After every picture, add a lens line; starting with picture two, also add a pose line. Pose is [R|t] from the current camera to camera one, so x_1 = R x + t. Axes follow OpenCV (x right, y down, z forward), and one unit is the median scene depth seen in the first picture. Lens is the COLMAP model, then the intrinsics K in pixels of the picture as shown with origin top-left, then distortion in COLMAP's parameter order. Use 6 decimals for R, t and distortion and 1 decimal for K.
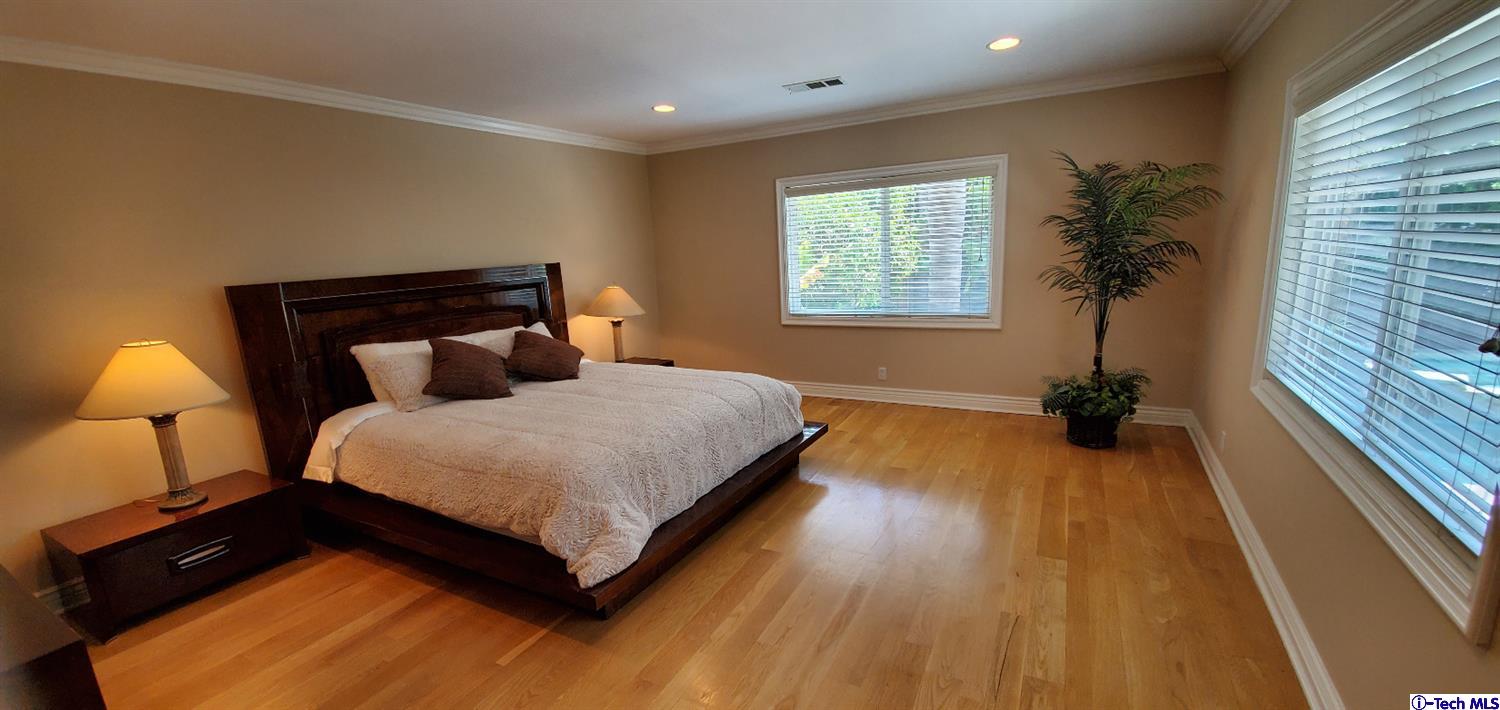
lens RADIAL K [[605.7, 0, 750.1], [0, 605.7, 358.5], [0, 0, 1]] dist [-0.001110, -0.000375]
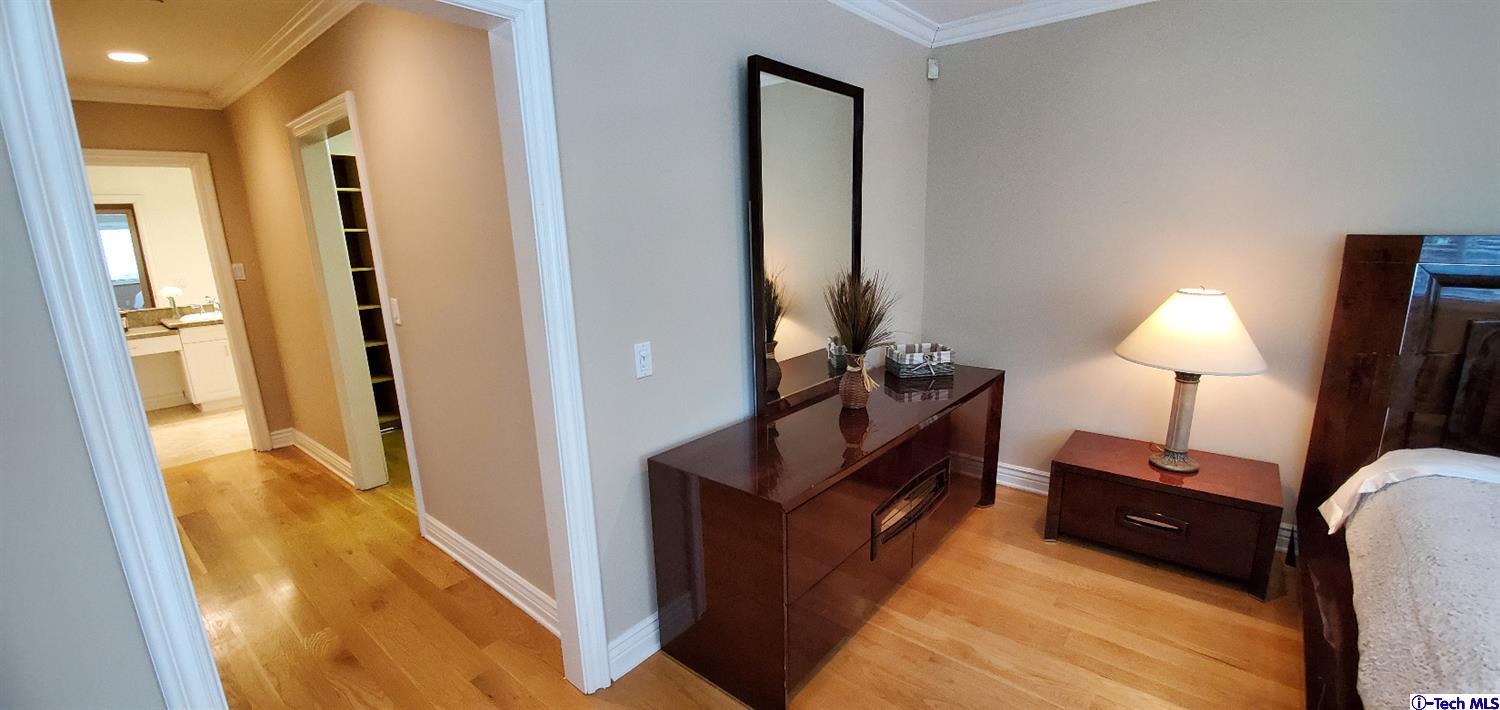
lens RADIAL K [[605.7, 0, 751.4], [0, 605.7, 366.4], [0, 0, 1]] dist [-0.001110, -0.000375]
pose [[-0.200113, 0.270370, -0.941730, 0.031664], [-0.148567, 0.941684, 0.301927, -0.087842], [0.968443, 0.200329, -0.148275, 0.461550]]
